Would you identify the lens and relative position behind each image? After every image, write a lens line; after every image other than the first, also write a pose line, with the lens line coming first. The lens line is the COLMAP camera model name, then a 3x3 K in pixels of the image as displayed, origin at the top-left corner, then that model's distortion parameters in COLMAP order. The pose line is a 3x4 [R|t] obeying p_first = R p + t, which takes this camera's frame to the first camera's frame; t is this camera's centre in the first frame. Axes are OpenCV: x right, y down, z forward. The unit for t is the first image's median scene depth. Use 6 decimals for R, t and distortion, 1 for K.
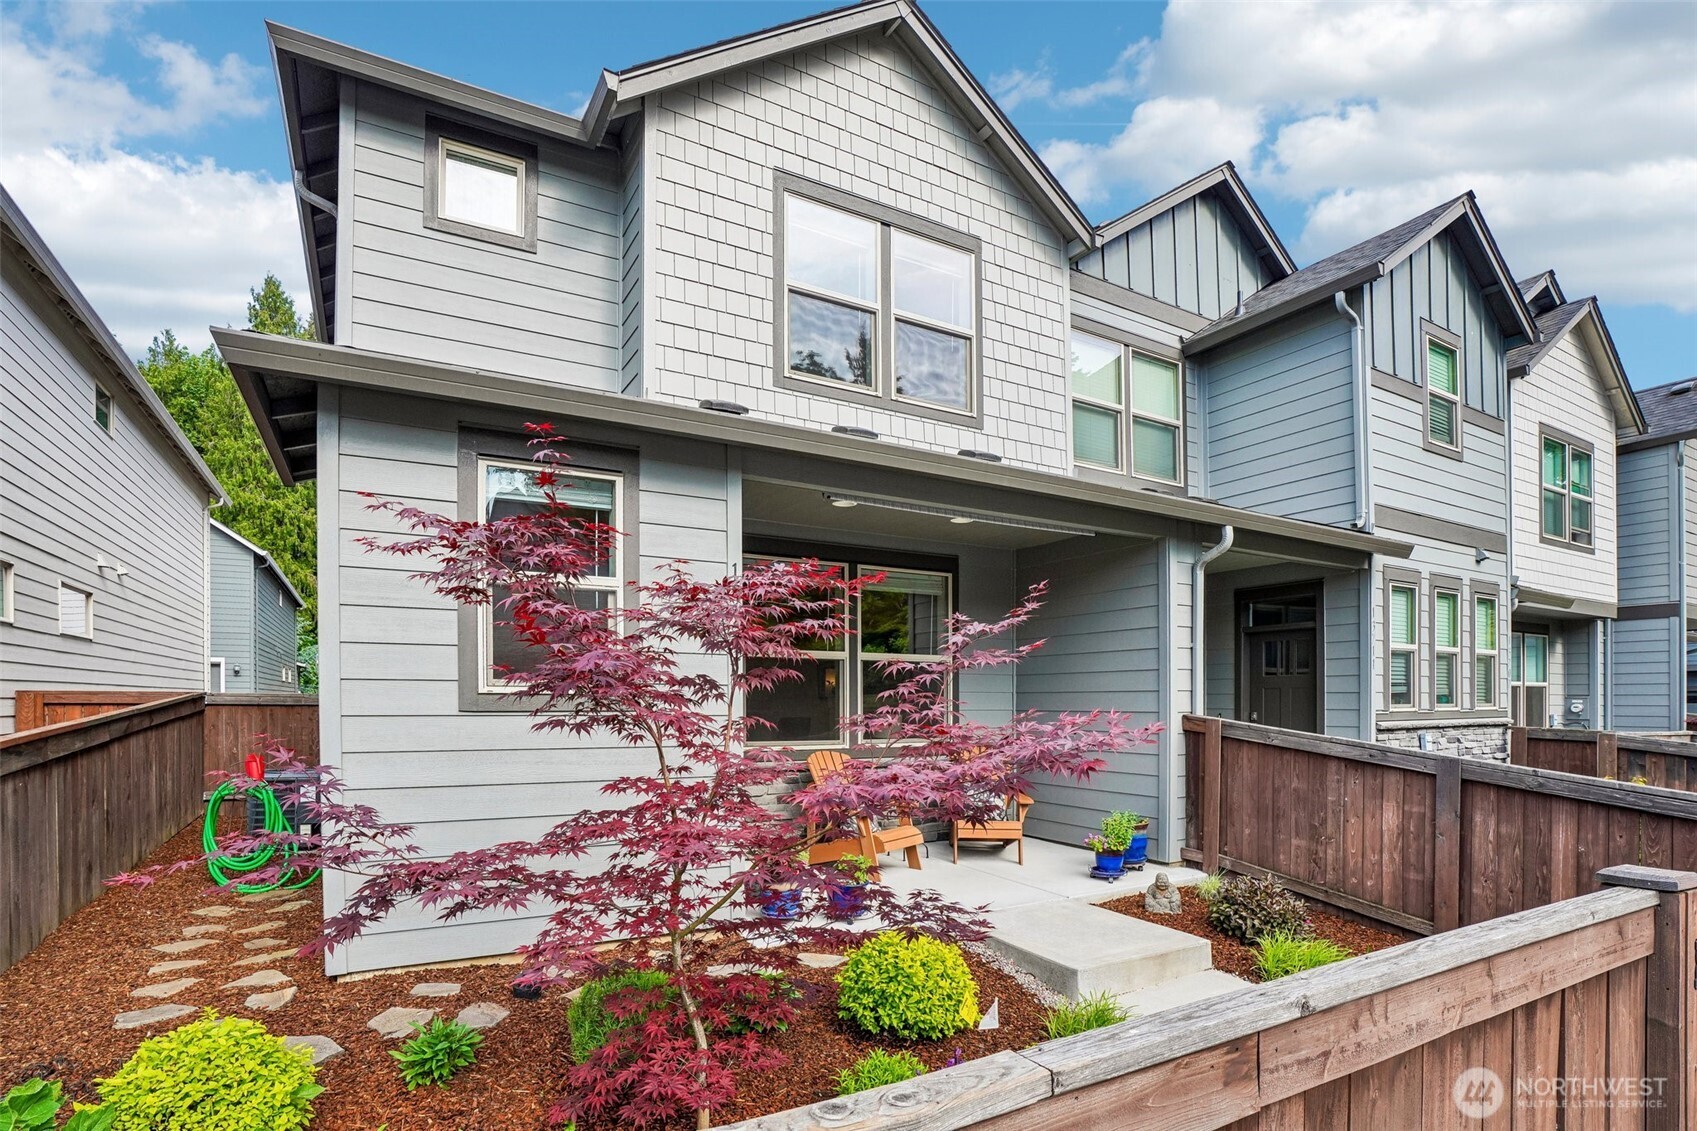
lens RADIAL K [[808.1, 0, 848.5], [0, 808.1, 565.5], [0, 0, 1]] dist [-0.086020, 0.037164]
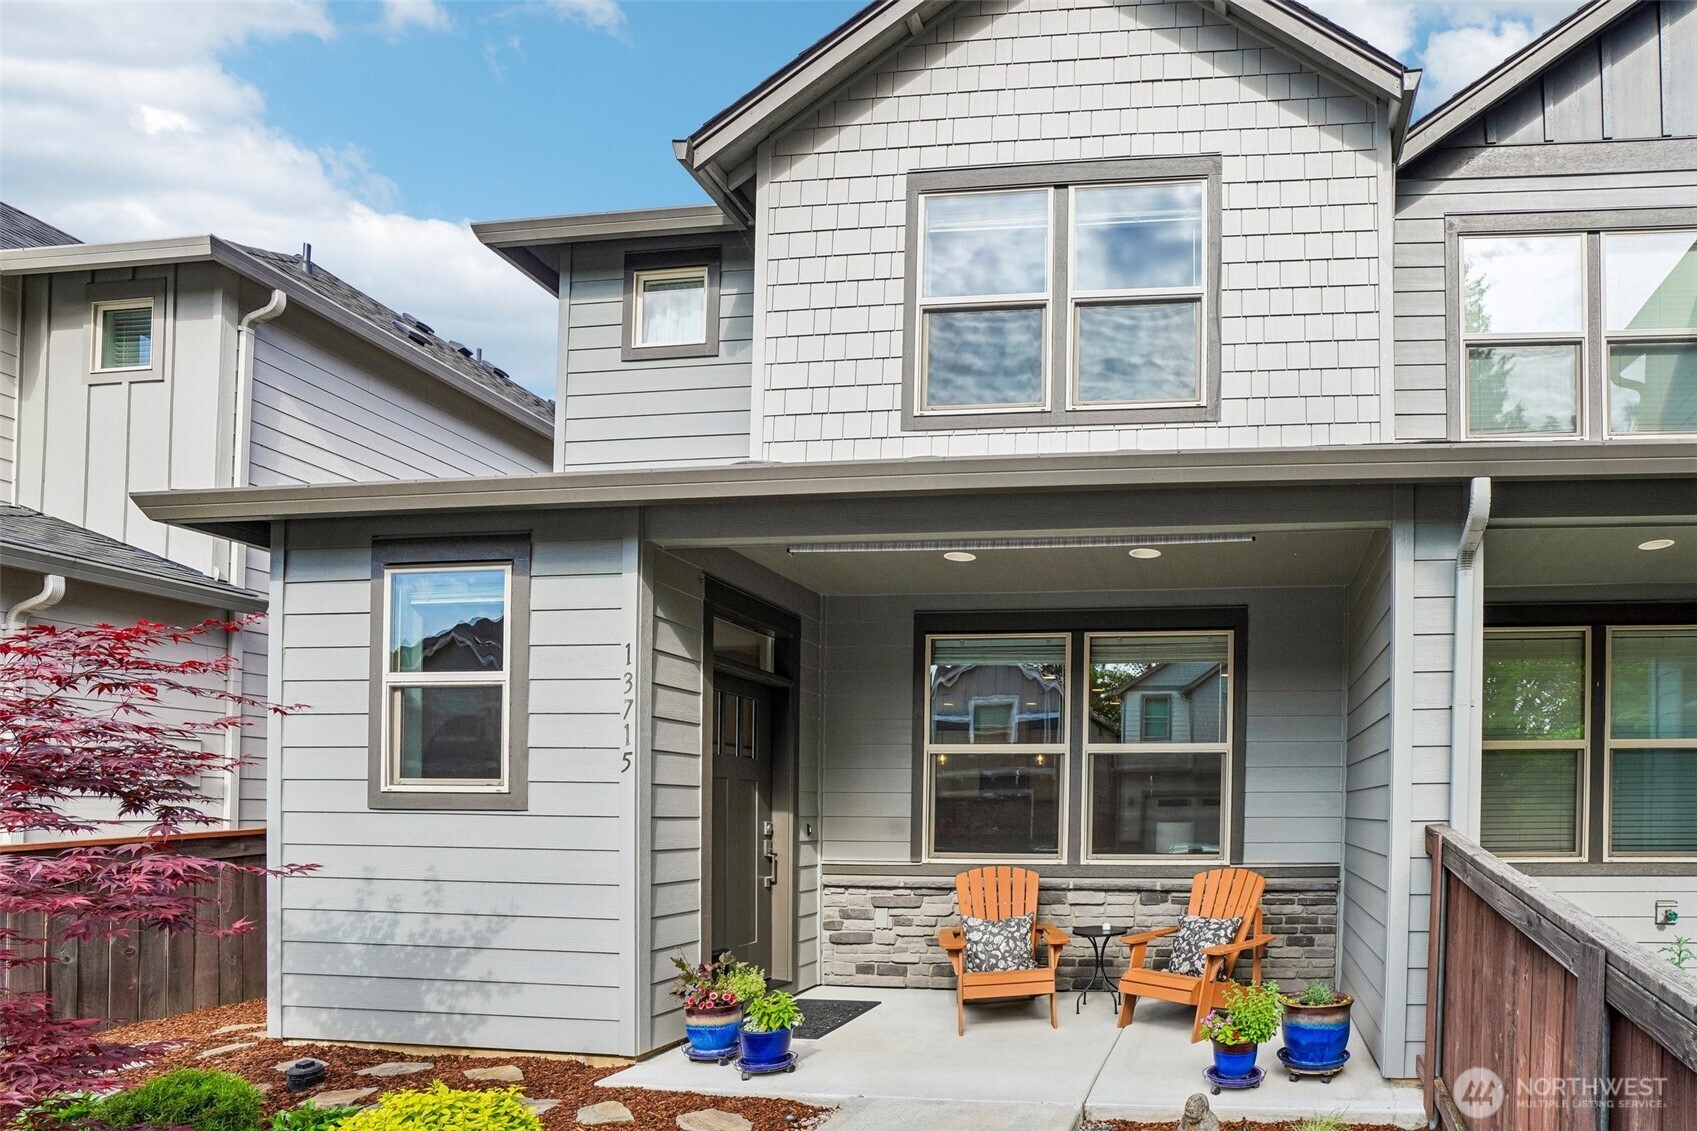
lens RADIAL K [[850.9, 0, 847.9], [0, 850.9, 703.6], [0, 0, 1]] dist [-0.069878, 0.023721]
pose [[0.822321, -0.069993, -0.564703, 0.310722], [0.092645, 0.995633, 0.011503, 0.040386], [0.561431, -0.061776, 0.825214, 0.209360]]
